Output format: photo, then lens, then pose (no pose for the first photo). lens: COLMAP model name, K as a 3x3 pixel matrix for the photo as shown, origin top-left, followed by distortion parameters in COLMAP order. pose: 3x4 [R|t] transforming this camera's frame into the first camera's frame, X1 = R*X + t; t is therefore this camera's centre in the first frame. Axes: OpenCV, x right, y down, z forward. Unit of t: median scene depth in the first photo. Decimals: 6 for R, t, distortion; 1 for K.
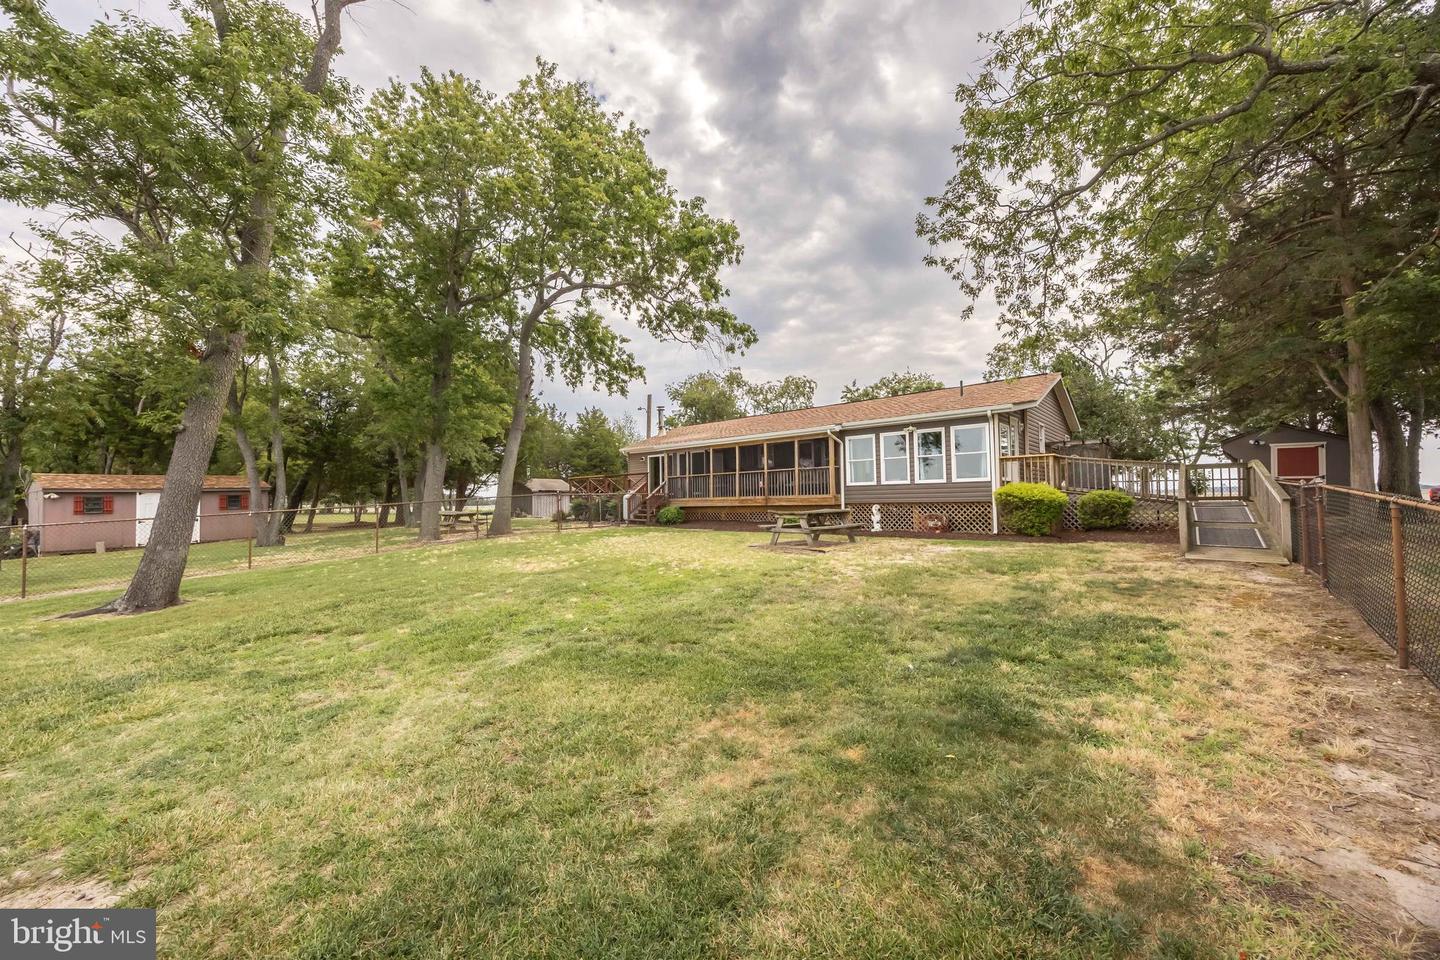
lens RADIAL K [[563.0, 0, 722.3], [0, 563.0, 492.8], [0, 0, 1]] dist [-0.001820, 0.000085]
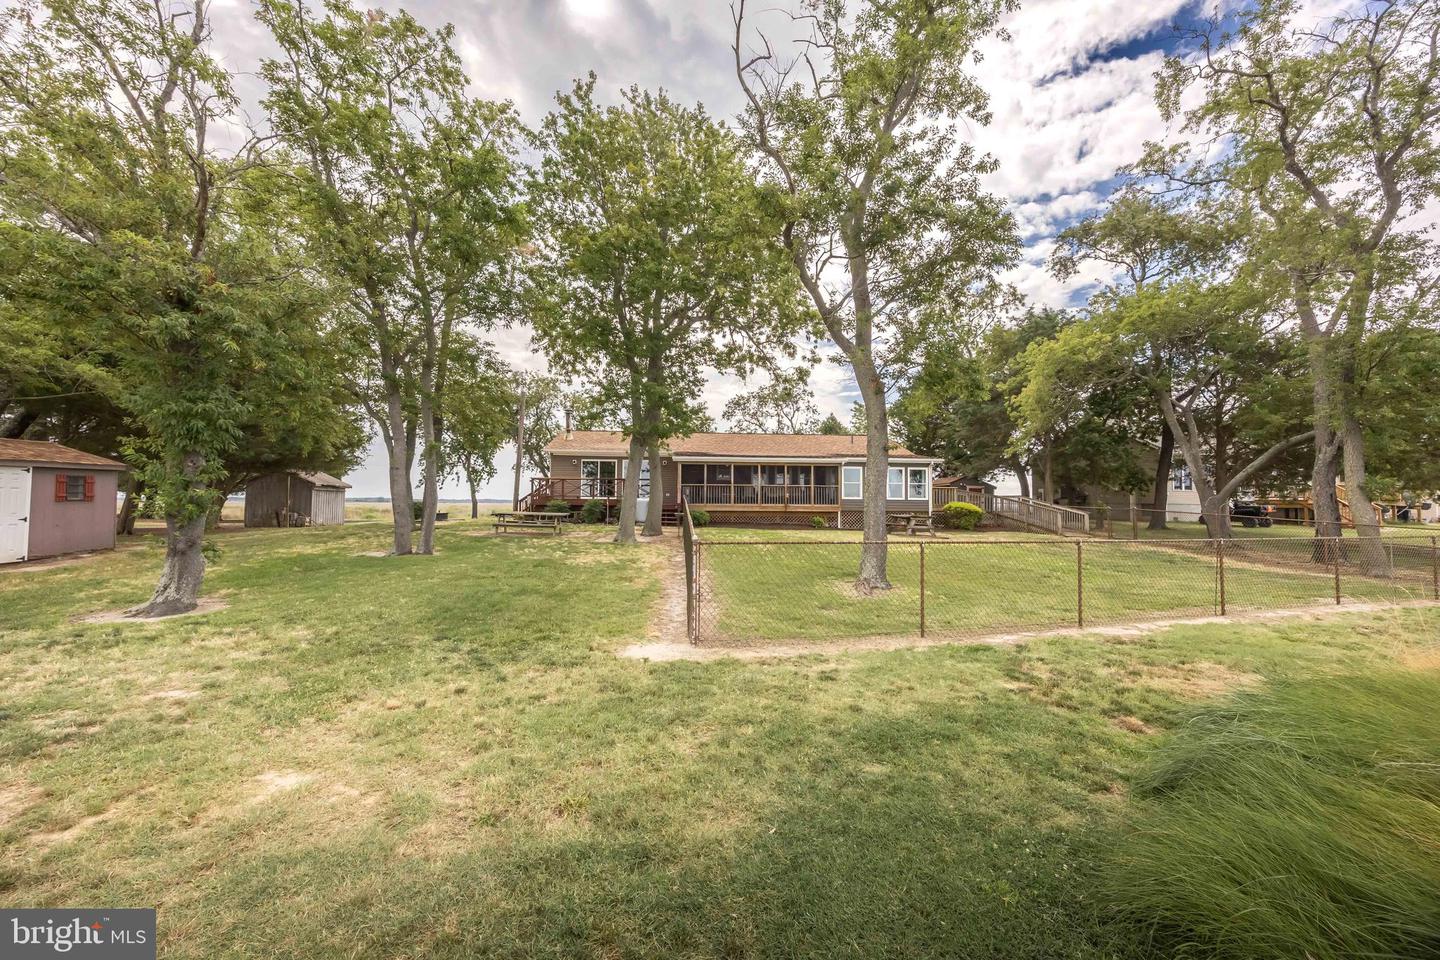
lens RADIAL K [[563.0, 0, 722.3], [0, 563.0, 492.8], [0, 0, 1]] dist [-0.001820, 0.000085]
pose [[0.682398, 0.043412, 0.729691, -1.095025], [-0.028201, 0.999055, -0.033065, 0.028919], [-0.730437, 0.001986, 0.682977, 0.209792]]
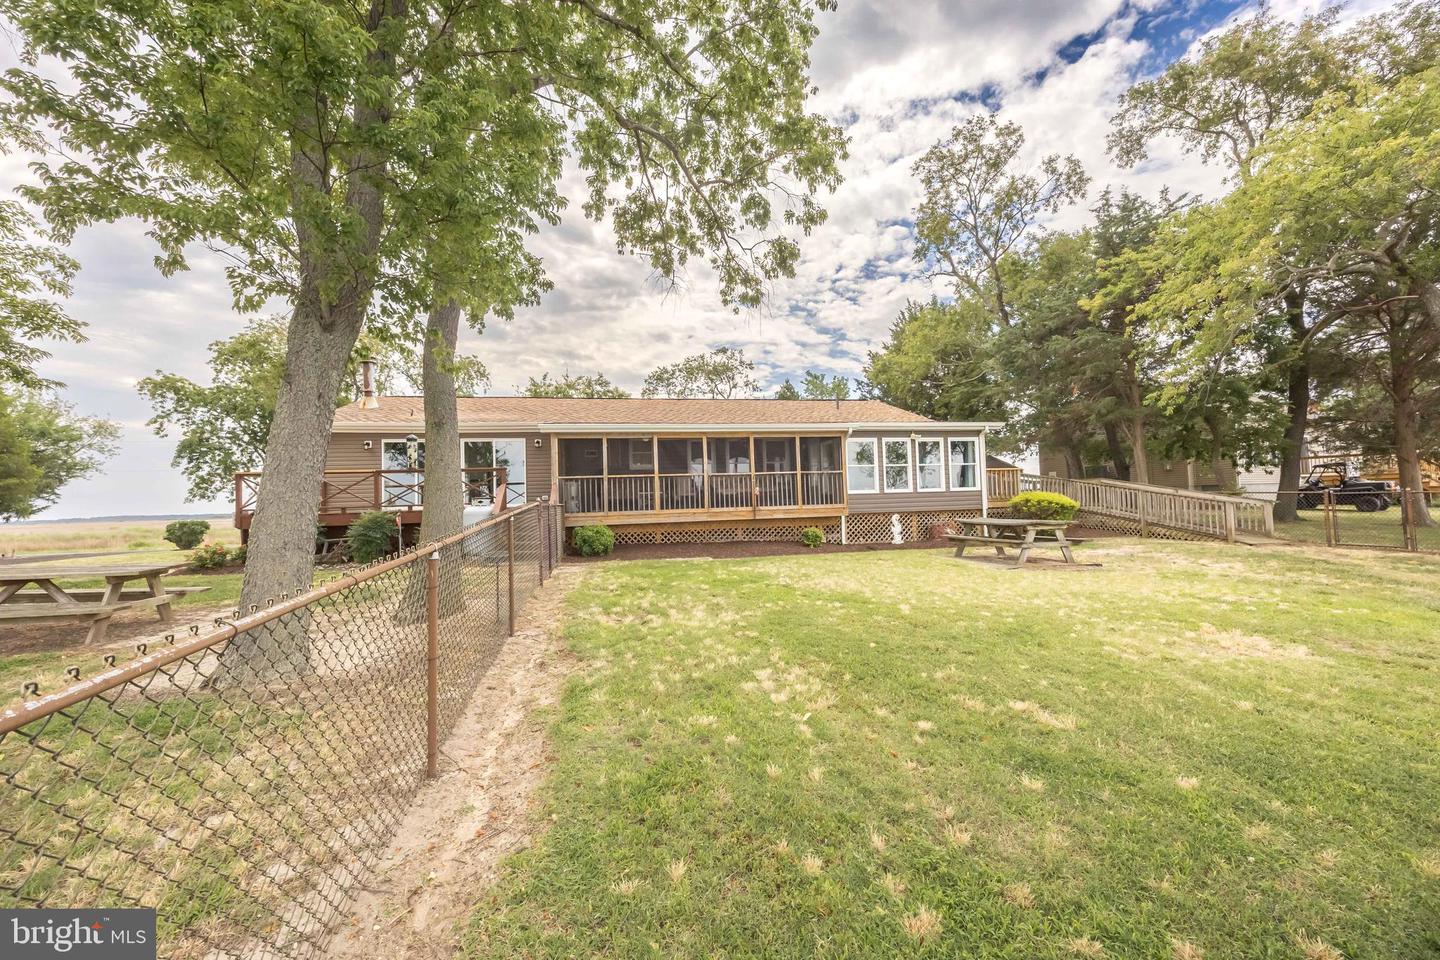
lens RADIAL K [[563.0, 0, 722.3], [0, 563.0, 492.8], [0, 0, 1]] dist [-0.001820, 0.000085]
pose [[0.581970, 0.018203, 0.813006, -0.601194], [0.012491, 0.999431, -0.031318, 0.010269], [-0.813114, 0.028381, 0.581412, 0.653008]]
